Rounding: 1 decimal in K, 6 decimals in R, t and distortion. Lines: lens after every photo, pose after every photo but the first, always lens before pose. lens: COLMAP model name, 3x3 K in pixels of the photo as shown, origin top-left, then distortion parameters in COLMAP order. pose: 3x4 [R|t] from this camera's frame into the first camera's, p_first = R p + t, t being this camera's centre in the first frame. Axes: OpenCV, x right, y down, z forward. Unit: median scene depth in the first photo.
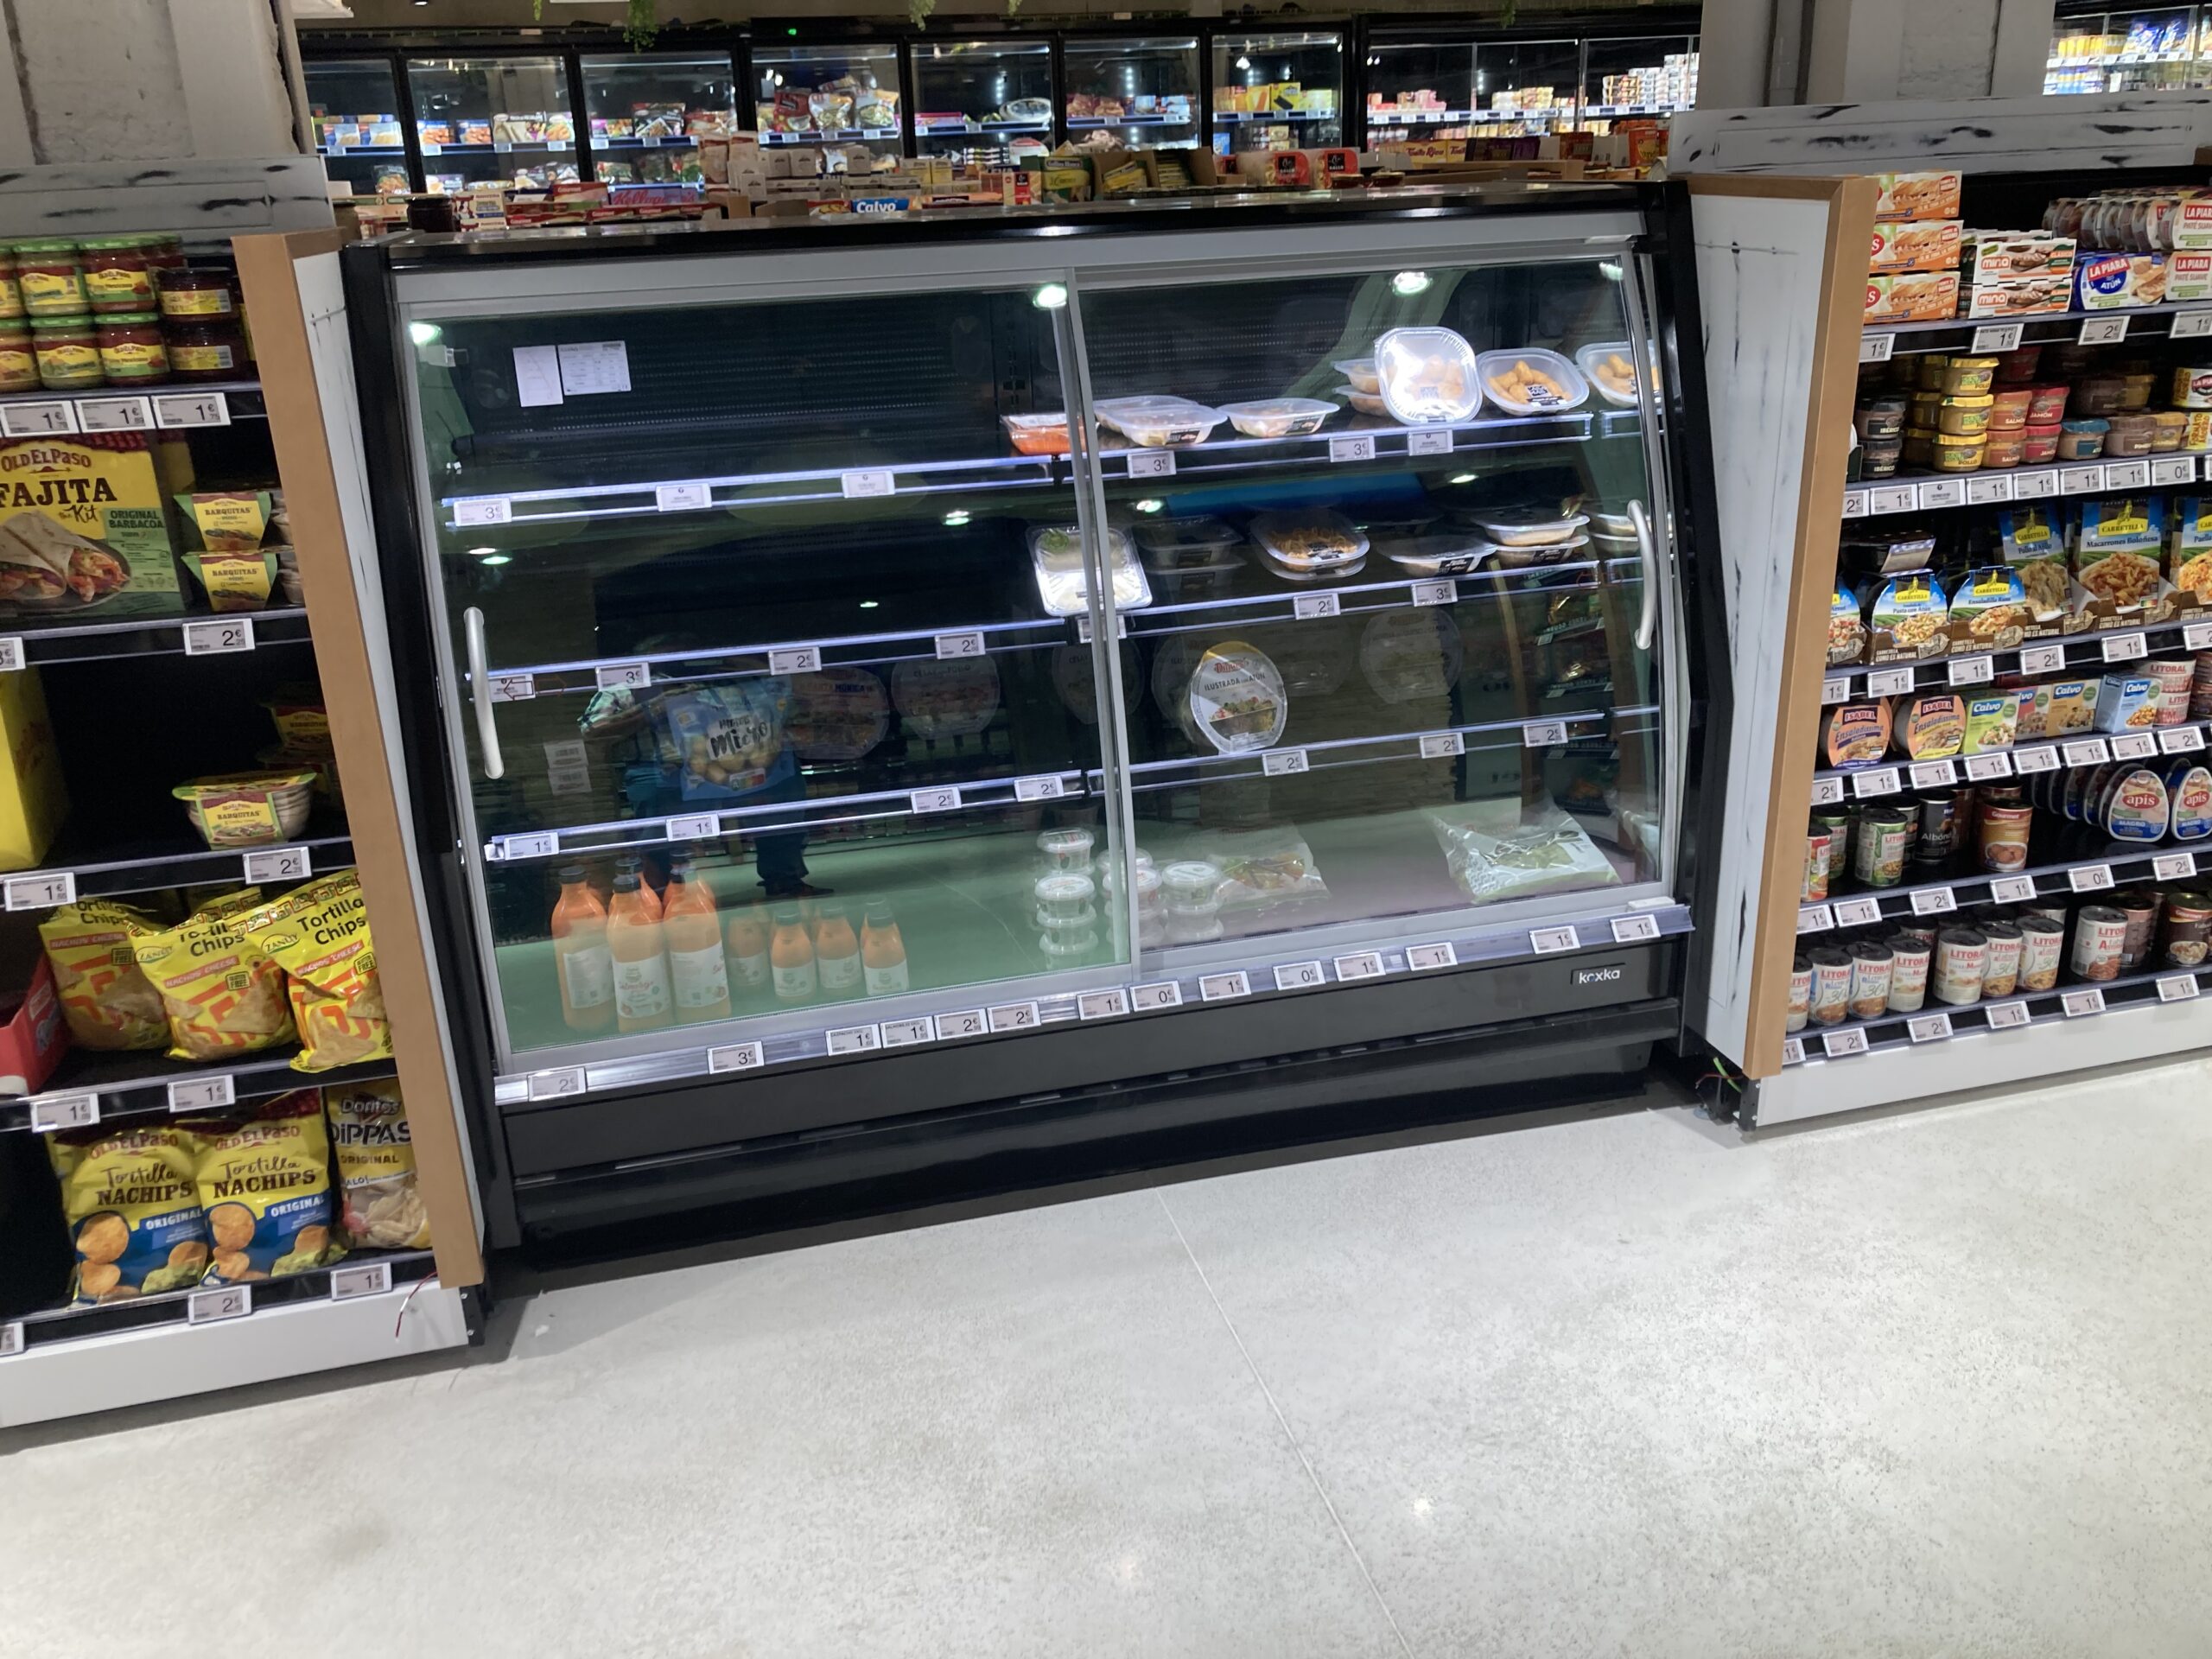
lens RADIAL K [[1769.8, 0, 1100.8], [0, 1769.8, 812.1], [0, 0, 1]] dist [0.021249, -0.031070]
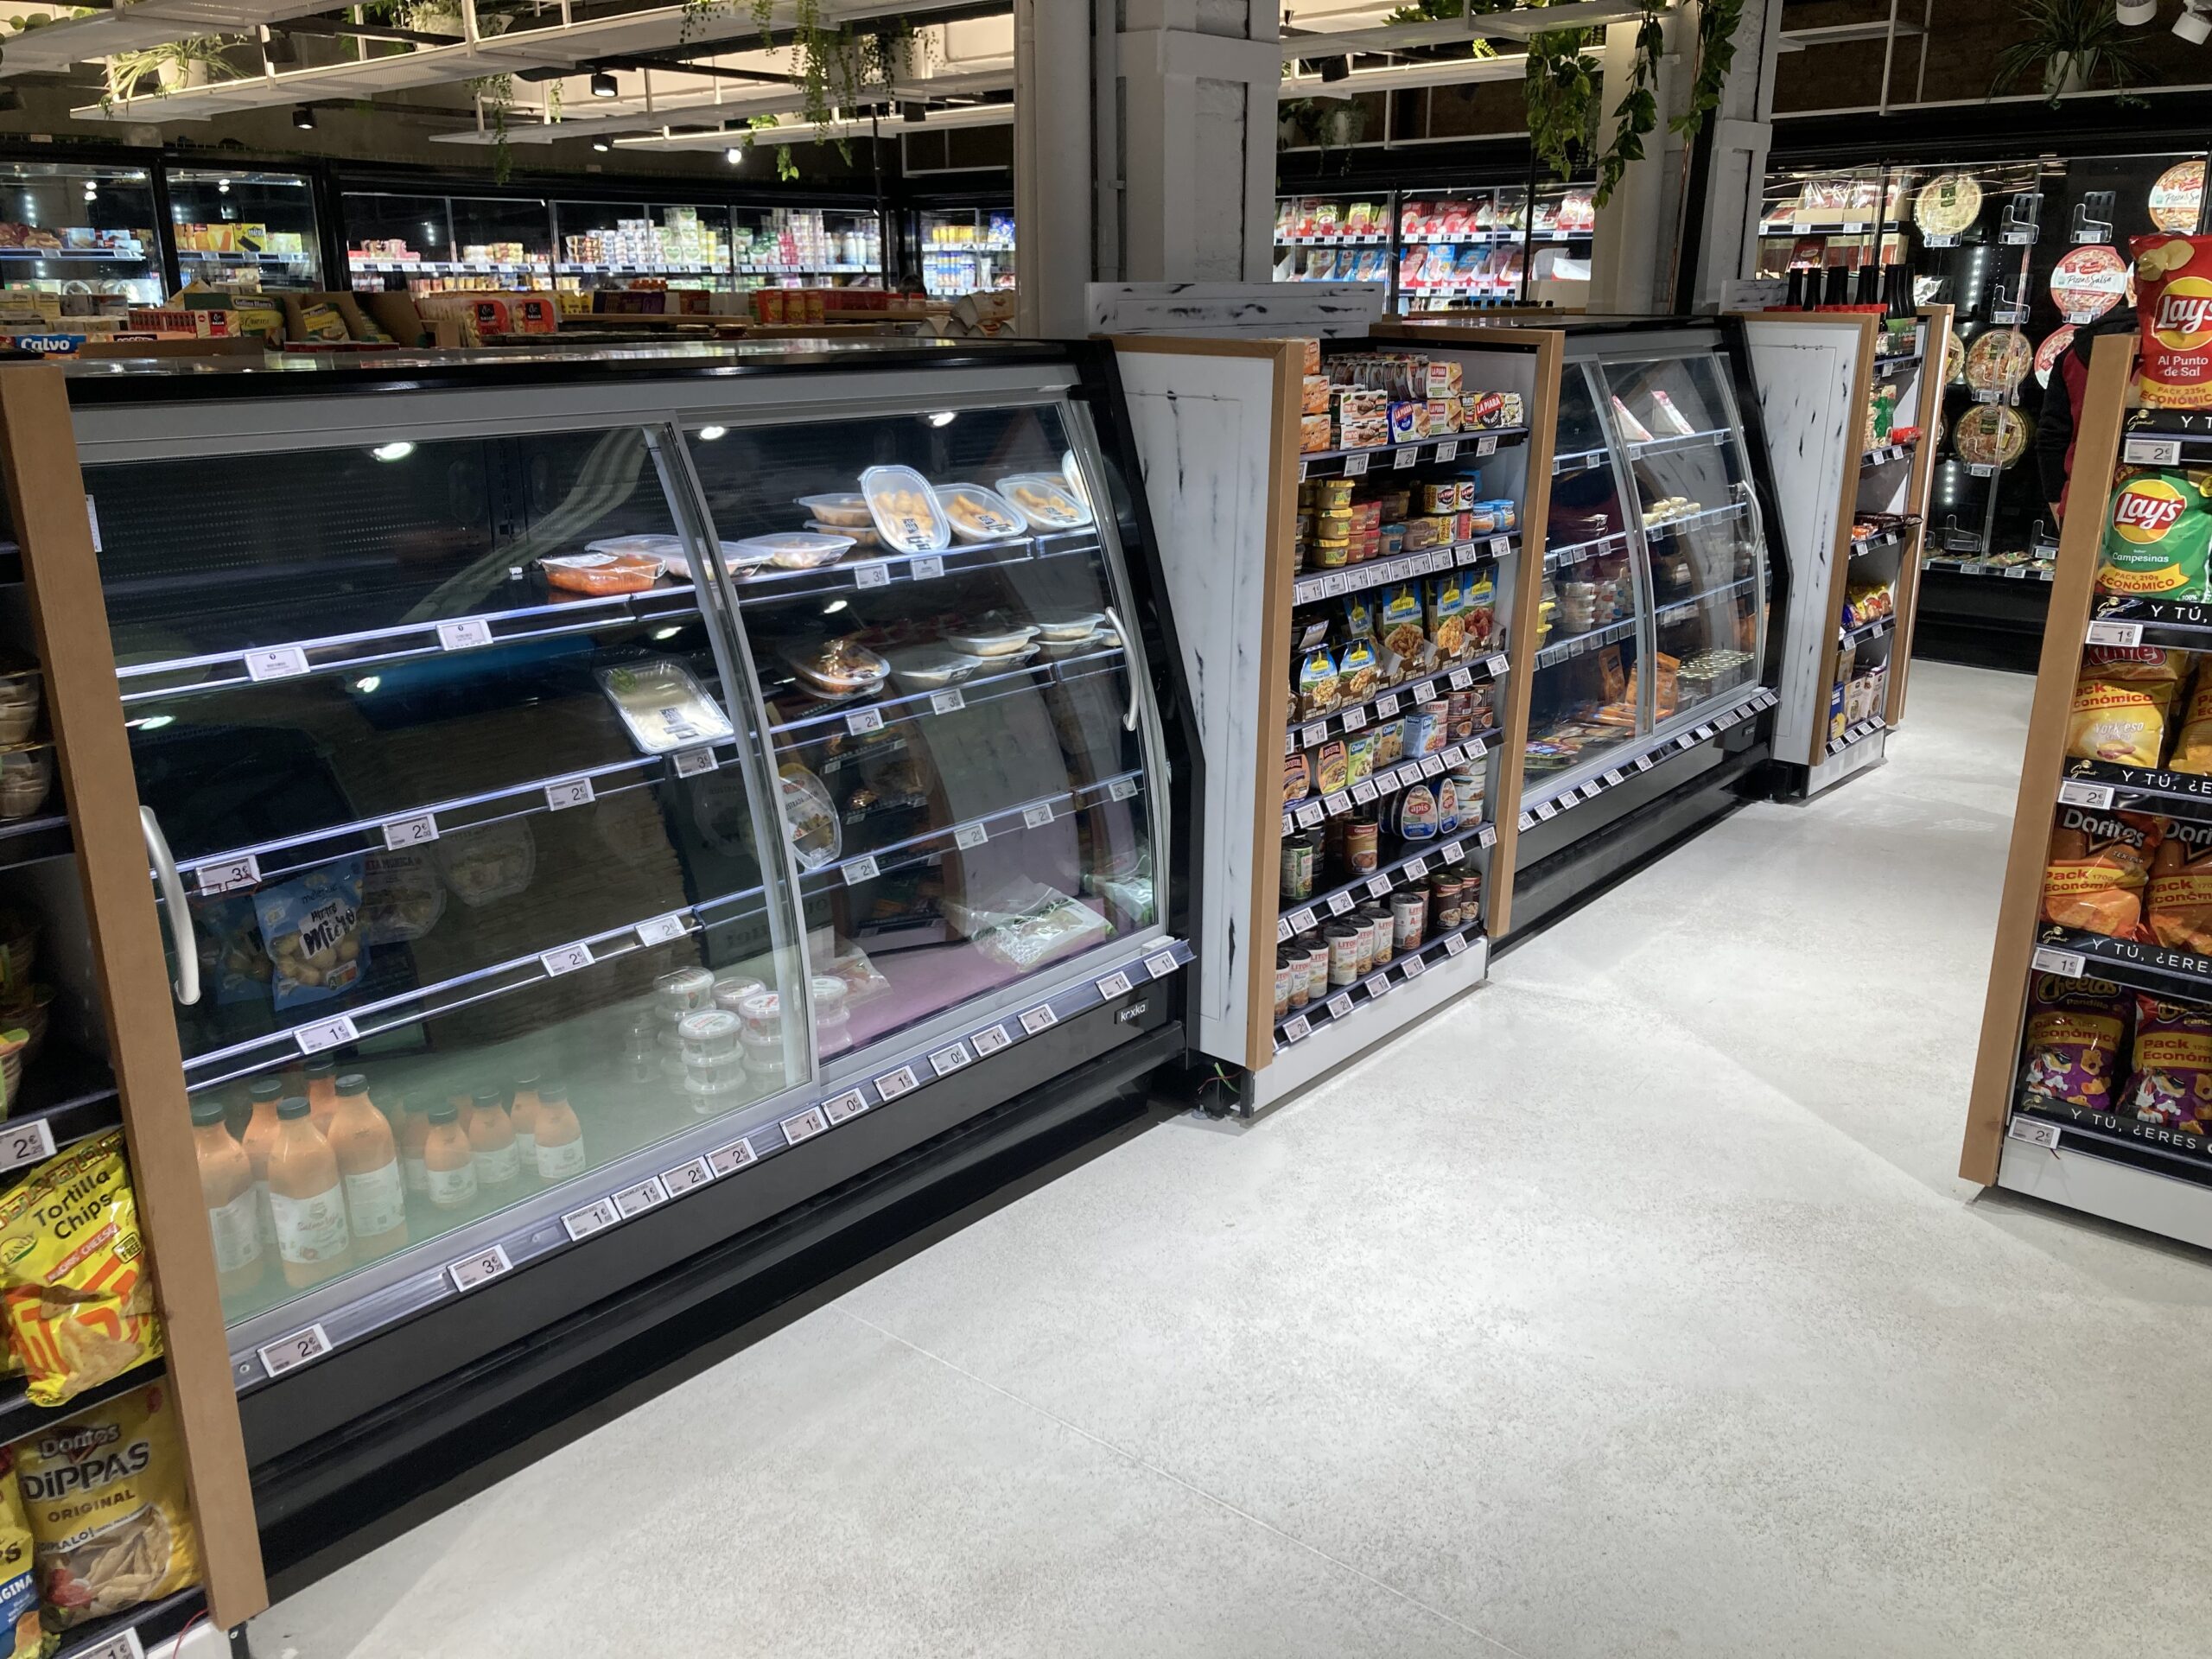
lens RADIAL K [[1769.8, 0, 1049.6], [0, 1769.8, 833.2], [0, 0, 1]] dist [0.021249, -0.031070]
pose [[0.819909, -0.130966, 0.557312, -0.400847], [0.168530, 0.985561, -0.016337, -0.014164], [-0.547126, 0.107318, 0.830142, 0.060990]]
